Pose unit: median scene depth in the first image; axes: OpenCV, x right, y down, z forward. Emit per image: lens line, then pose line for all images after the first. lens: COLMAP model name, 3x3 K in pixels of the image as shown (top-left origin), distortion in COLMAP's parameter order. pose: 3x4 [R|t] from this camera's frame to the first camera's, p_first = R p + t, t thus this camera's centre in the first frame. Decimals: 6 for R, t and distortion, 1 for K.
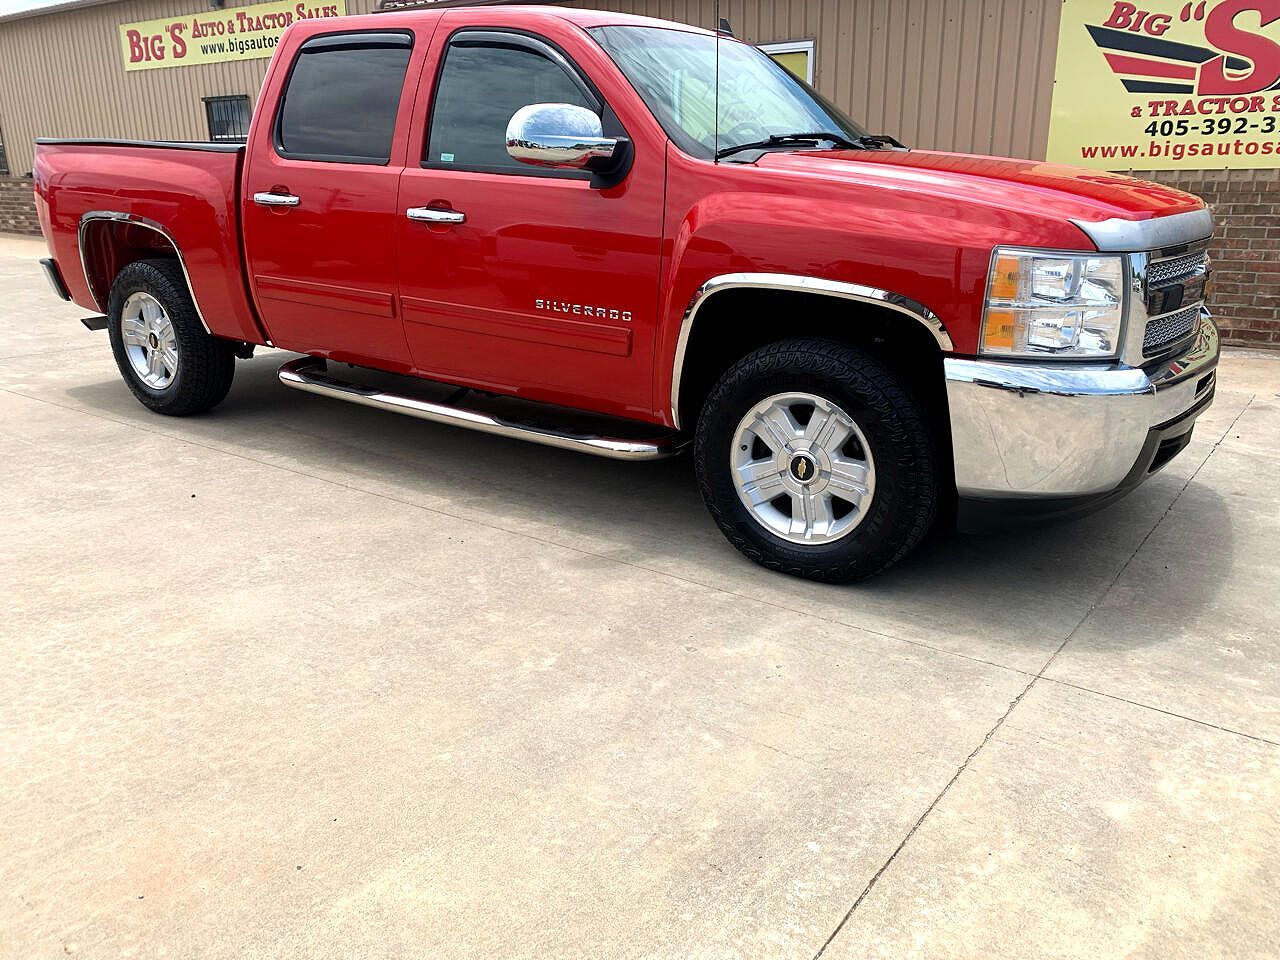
lens RADIAL K [[1048.9, 0, 659.9], [0, 1048.9, 490.8], [0, 0, 1]] dist [0.035527, -0.031742]
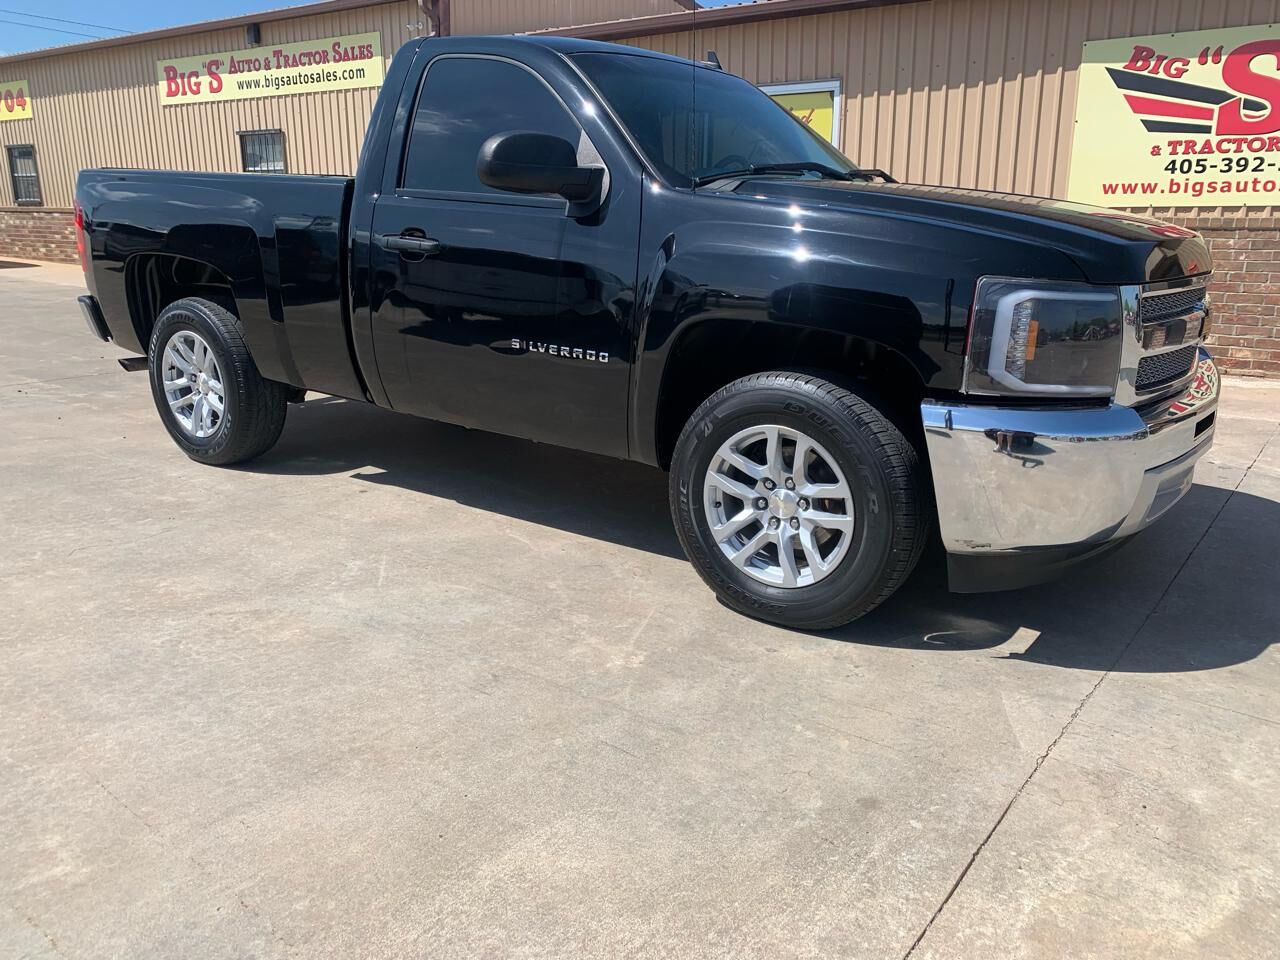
lens RADIAL K [[1048.9, 0, 660.0], [0, 1048.9, 476.7], [0, 0, 1]] dist [0.035527, -0.031742]
pose [[0.999963, 0.007953, -0.003371, -0.051680], [-0.008089, 0.999066, -0.042444, 0.015205], [0.003030, 0.042470, 0.999093, -0.038849]]
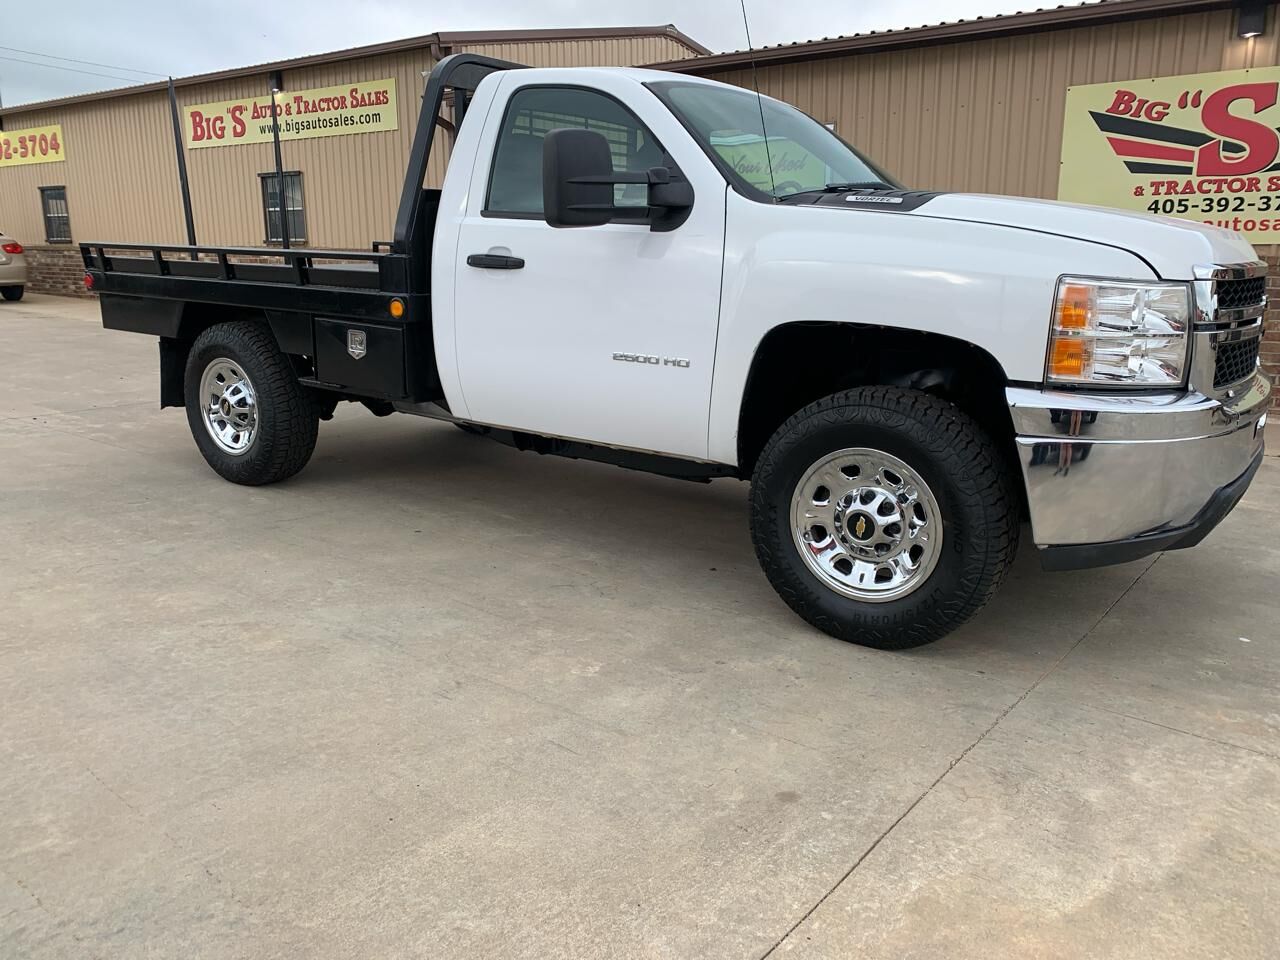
lens RADIAL K [[1048.9, 0, 649.6], [0, 1048.9, 476.5], [0, 0, 1]] dist [0.035527, -0.031742]
pose [[0.999463, 0.011860, -0.030557, -0.008379], [-0.014124, 0.997086, -0.074961, 0.024806], [0.029579, 0.075352, 0.996718, -0.089710]]
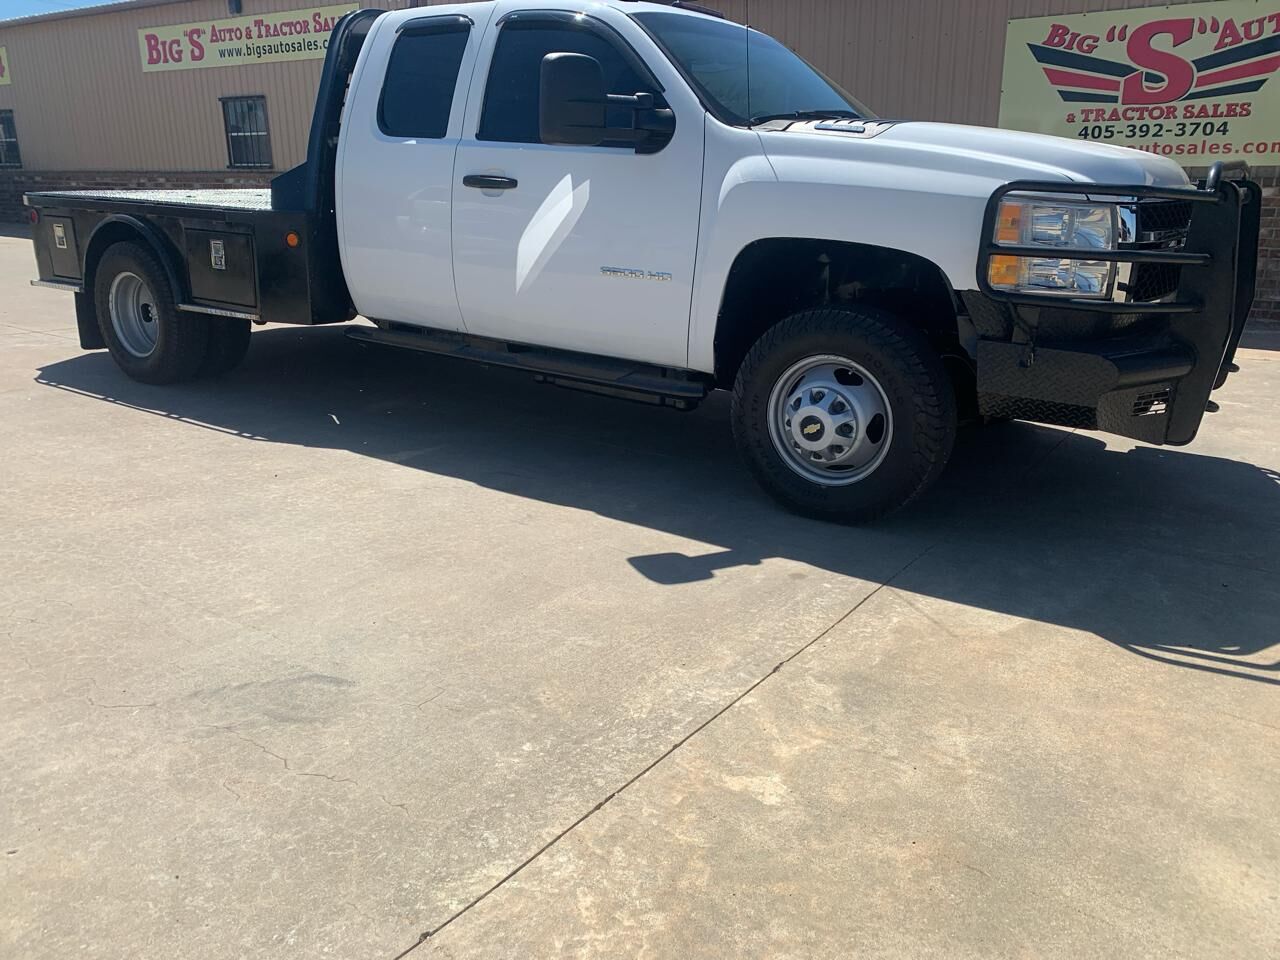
lens RADIAL K [[1048.9, 0, 651.1], [0, 1048.9, 472.6], [0, 0, 1]] dist [0.035527, -0.031742]
pose [[0.999721, -0.001644, 0.023570, -0.071594], [0.002001, 0.999884, -0.015106, 0.087694], [-0.023542, 0.015149, 0.999608, -0.262841]]
